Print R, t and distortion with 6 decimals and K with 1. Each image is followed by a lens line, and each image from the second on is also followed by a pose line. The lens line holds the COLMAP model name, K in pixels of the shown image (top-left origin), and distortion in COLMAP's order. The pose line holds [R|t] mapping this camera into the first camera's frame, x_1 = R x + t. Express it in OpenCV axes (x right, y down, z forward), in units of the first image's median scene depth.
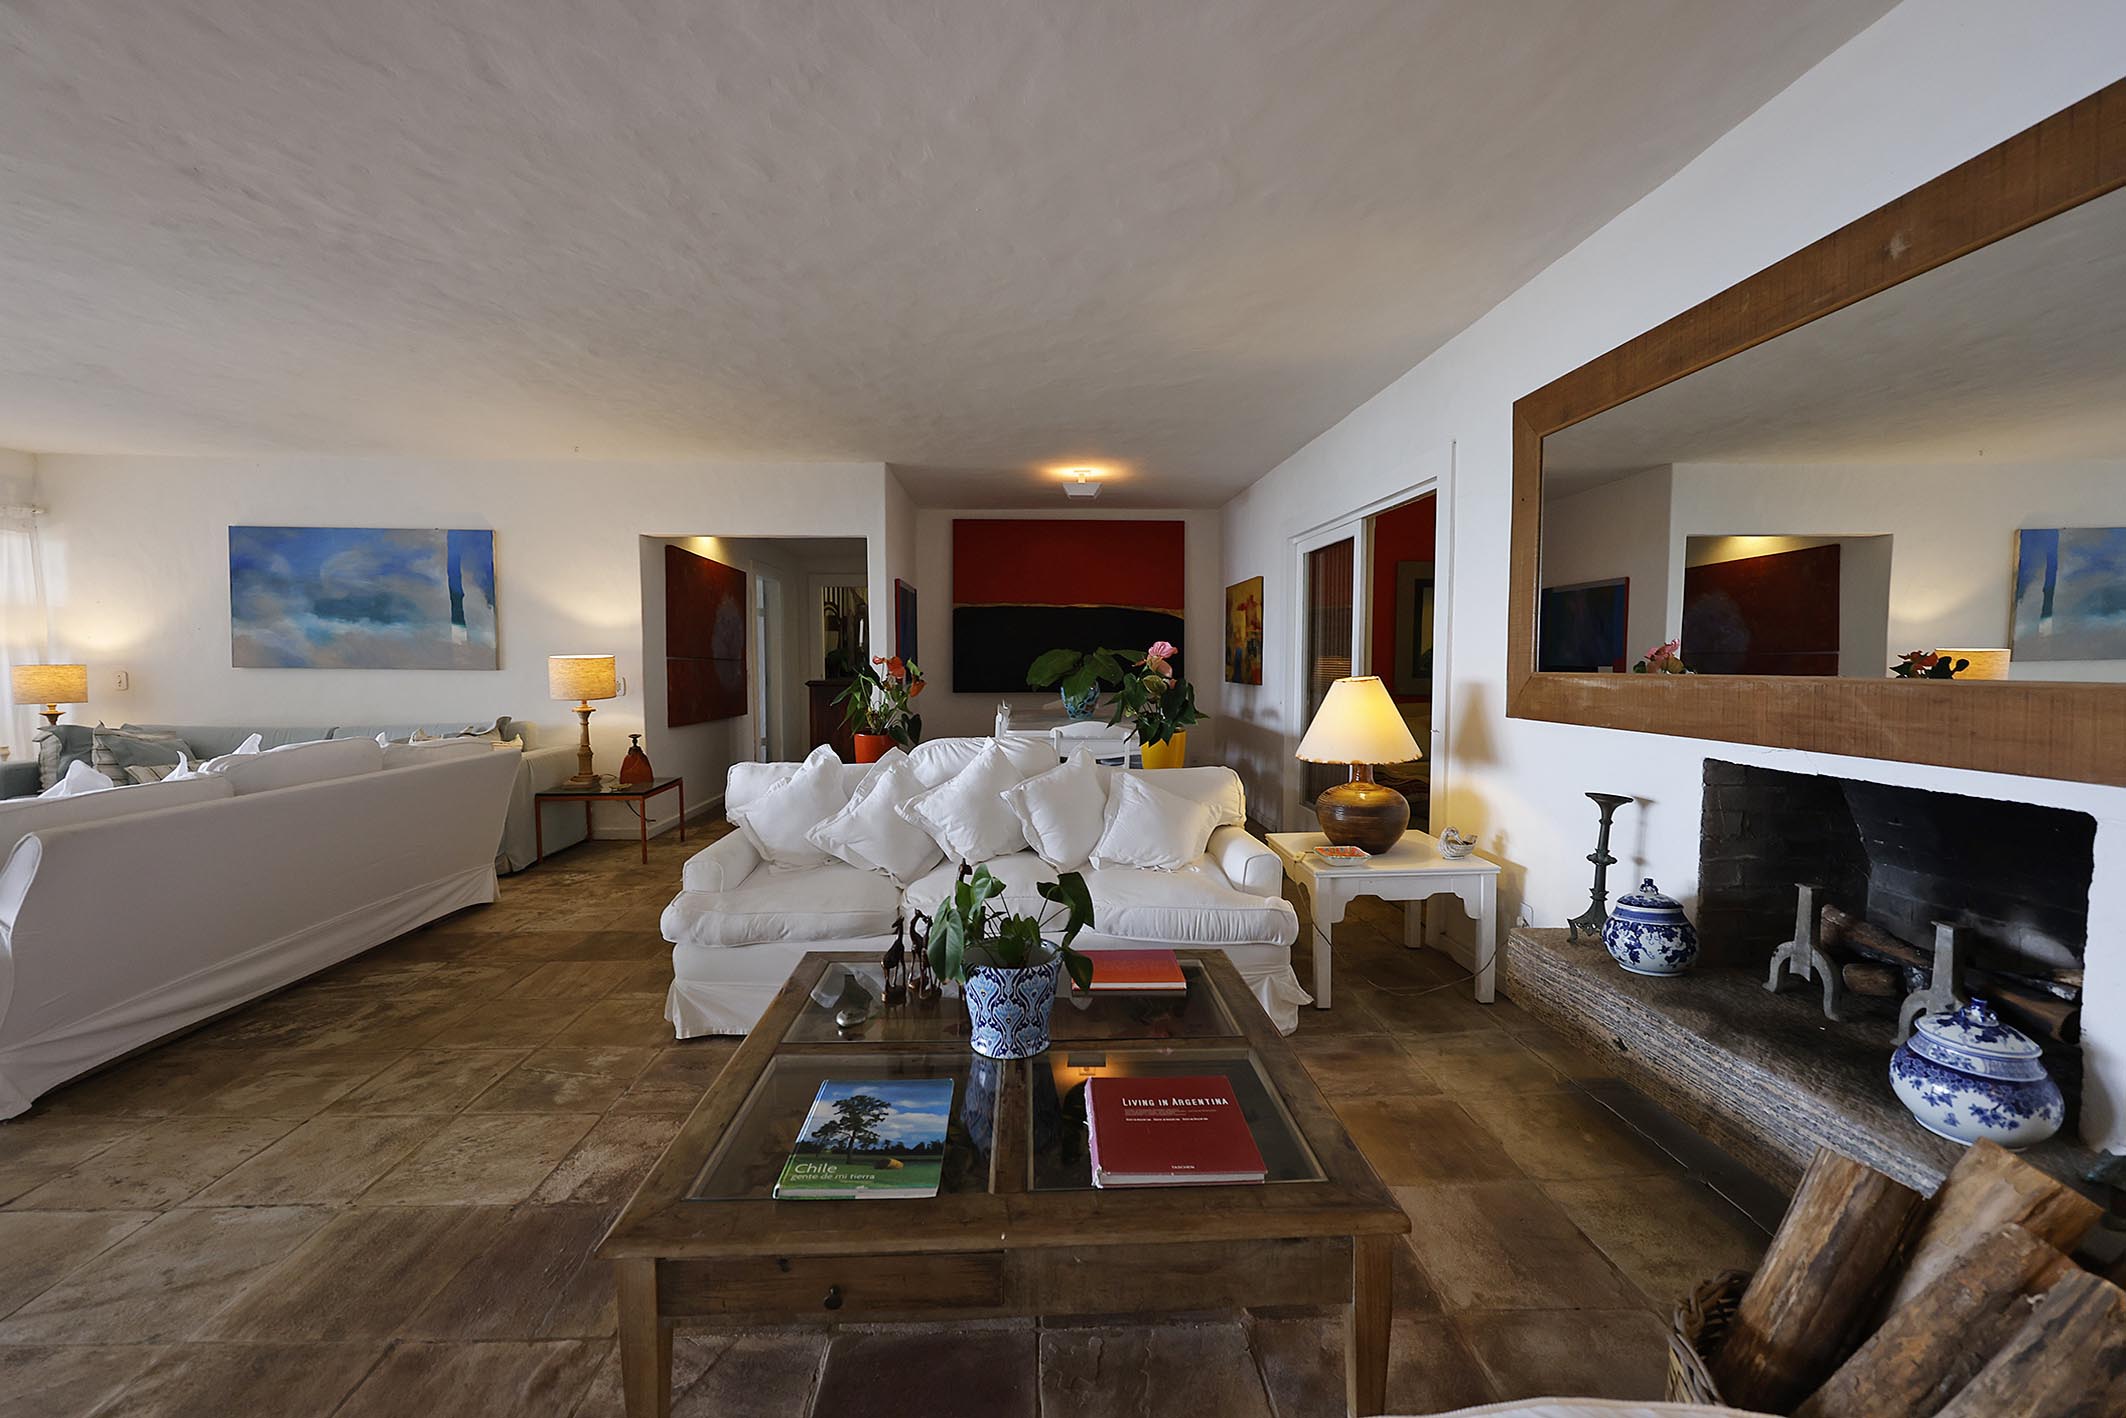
lens RADIAL K [[856.6, 0, 1051.9], [0, 856.6, 711.5], [0, 0, 1]] dist [0.000768, 0.000385]
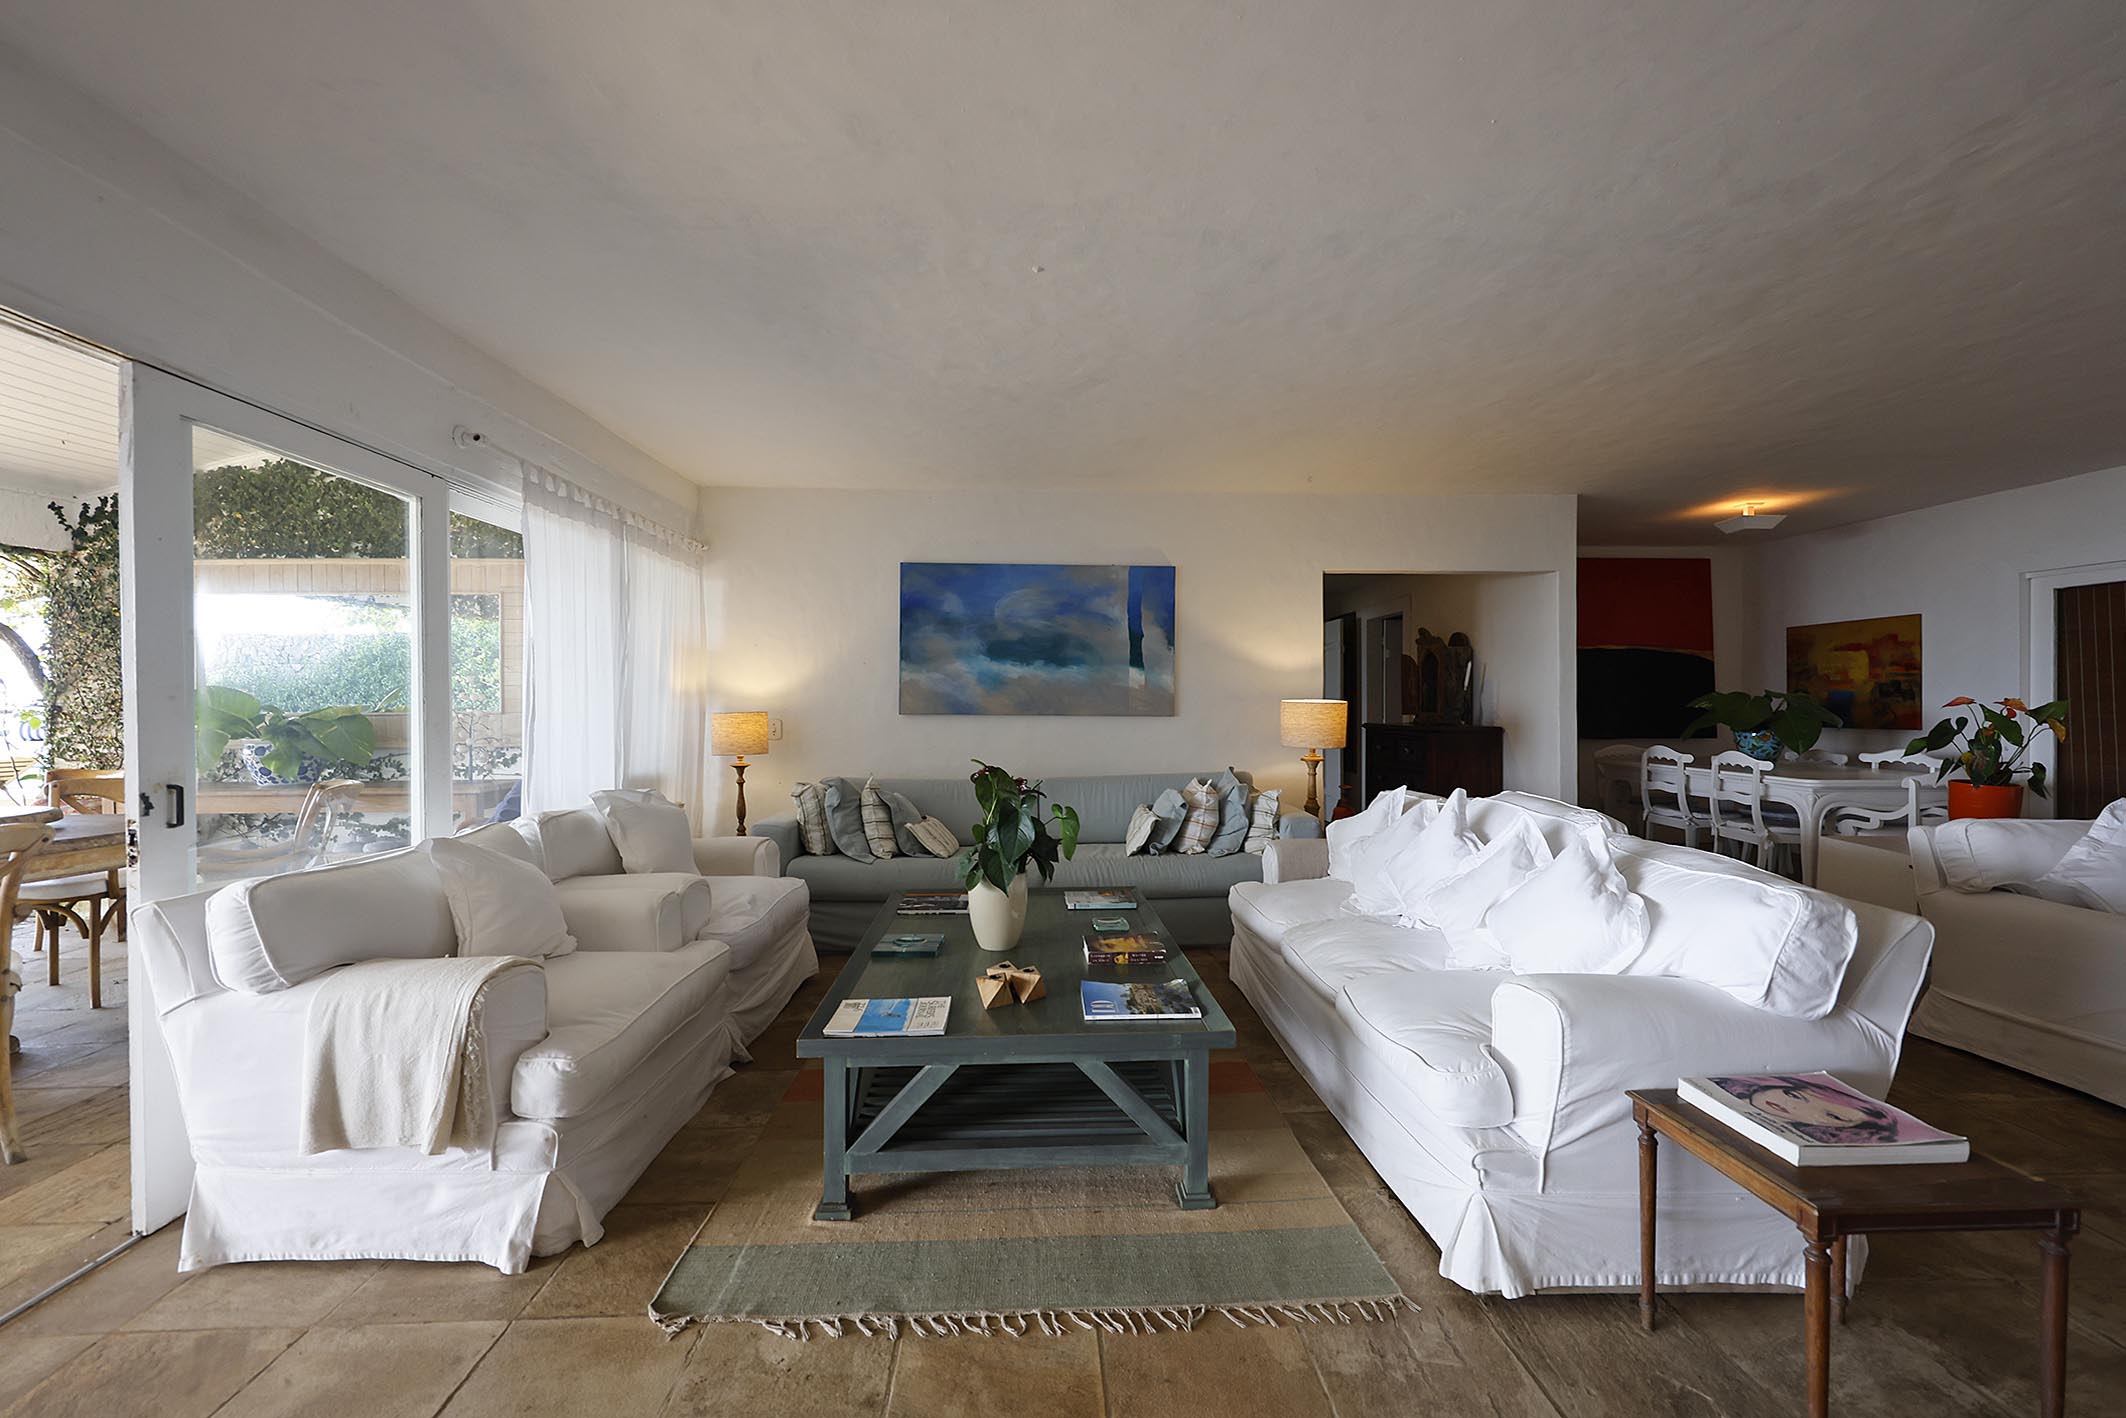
lens RADIAL K [[856.6, 0, 1051.9], [0, 856.6, 711.5], [0, 0, 1]] dist [0.000768, 0.000385]
pose [[0.999968, -0.003902, 0.007041, -0.796543], [0.004296, 0.998376, -0.056814, -0.001452], [-0.006808, 0.056842, 0.998360, 0.078561]]
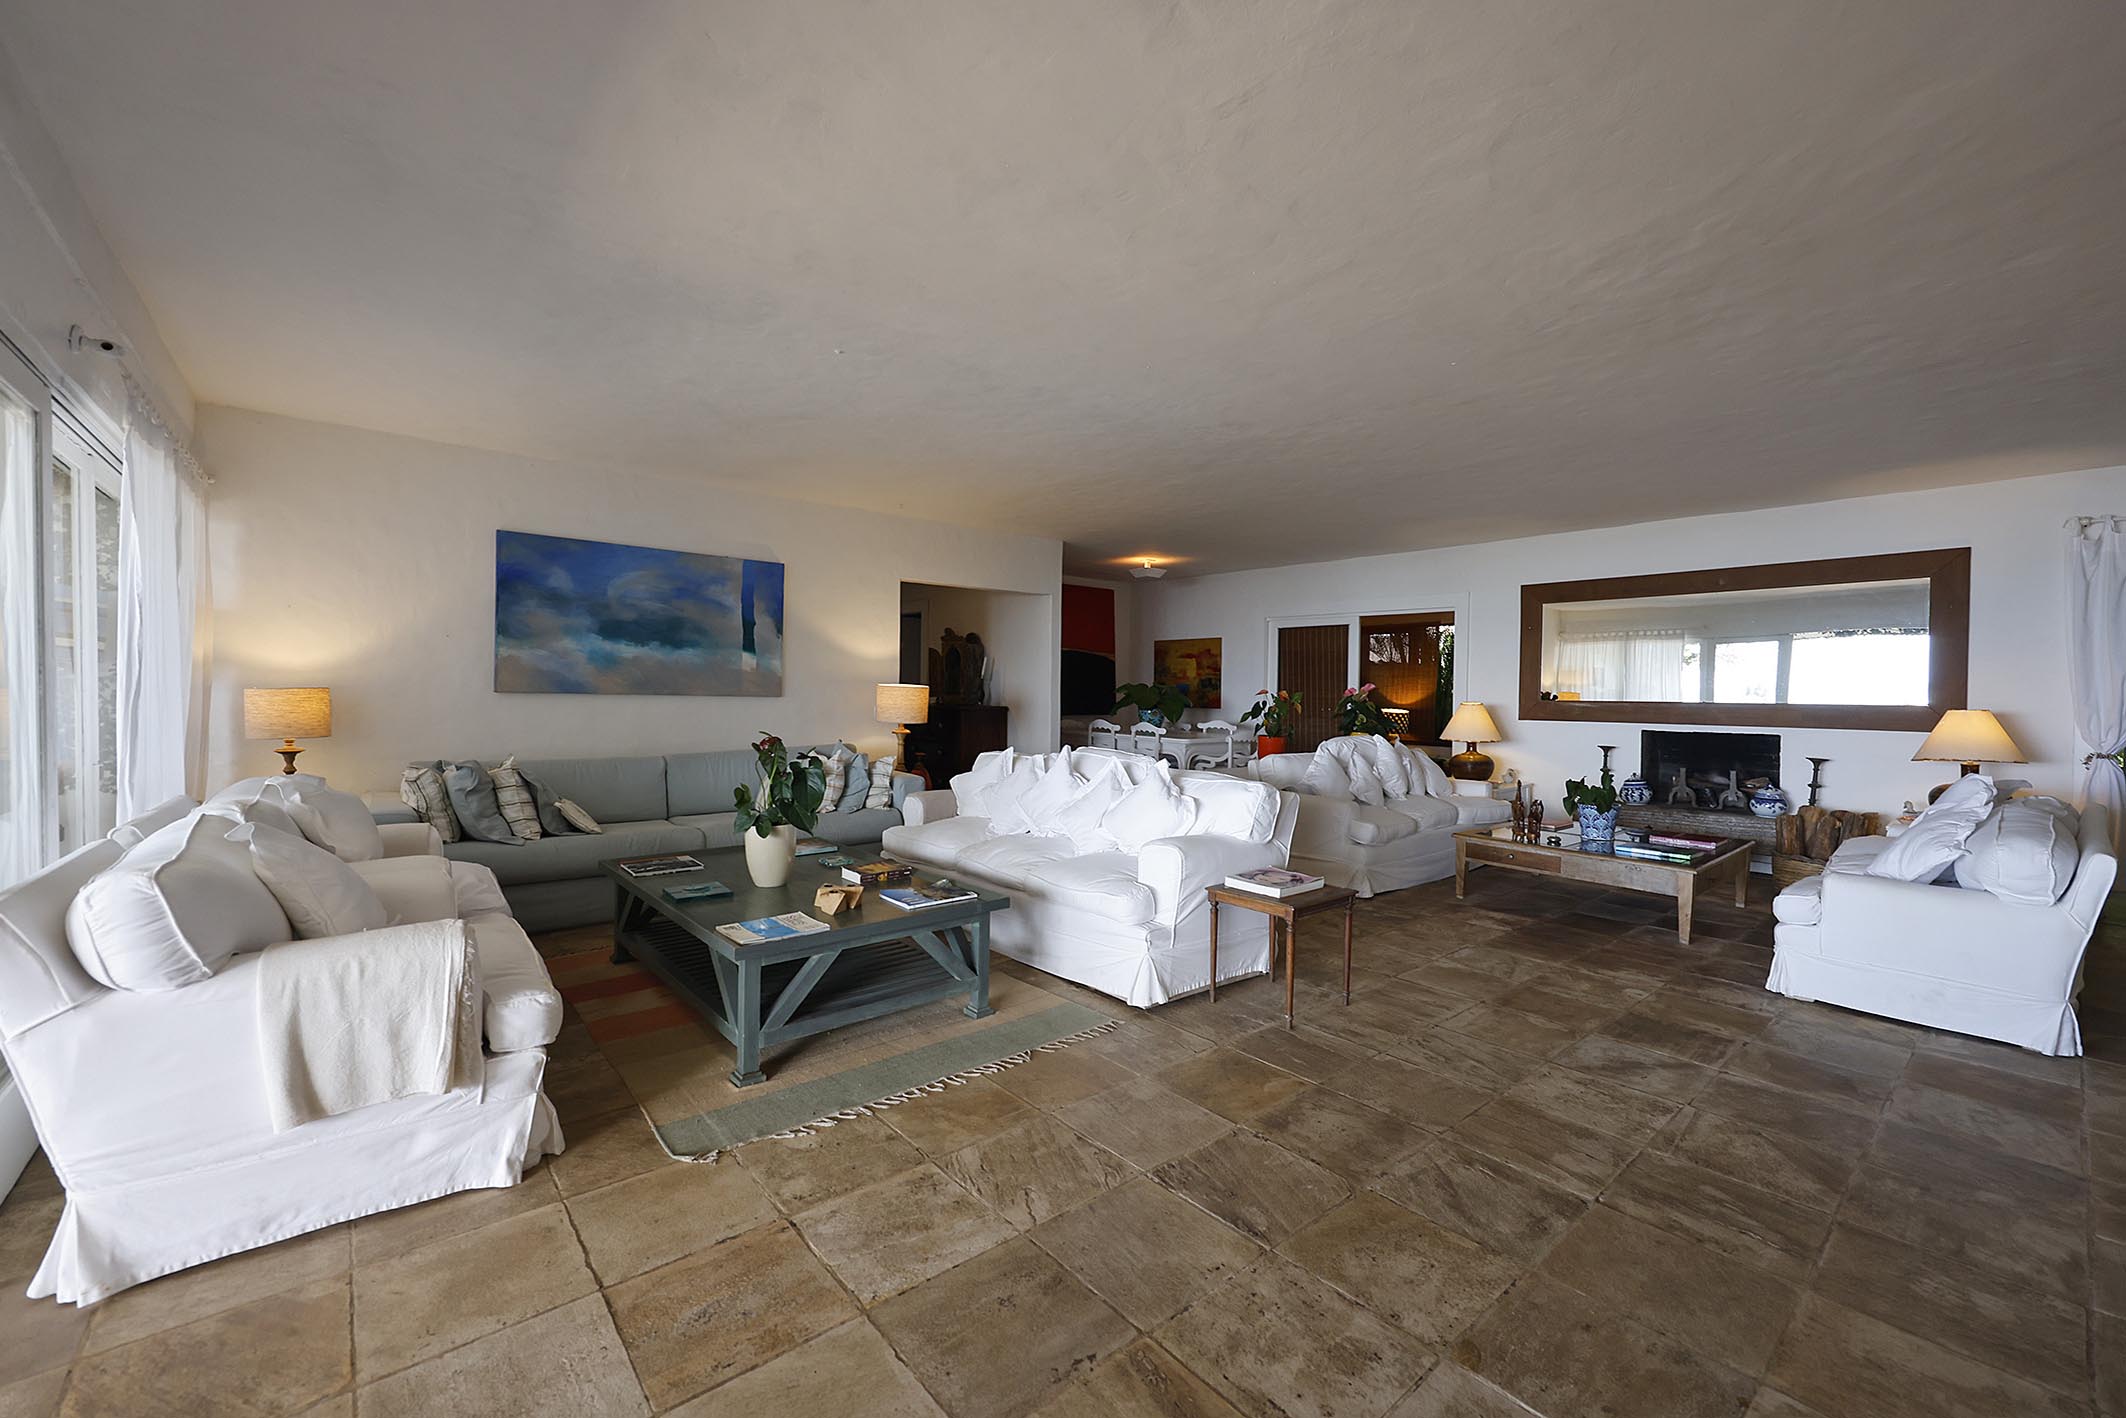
lens RADIAL K [[856.6, 0, 1051.9], [0, 856.6, 711.5], [0, 0, 1]] dist [0.000768, 0.000385]
pose [[0.788839, -0.006850, 0.614562, -1.042831], [0.027526, 0.999328, -0.024193, 0.004016], [-0.613983, 0.036000, 0.788498, -0.023679]]
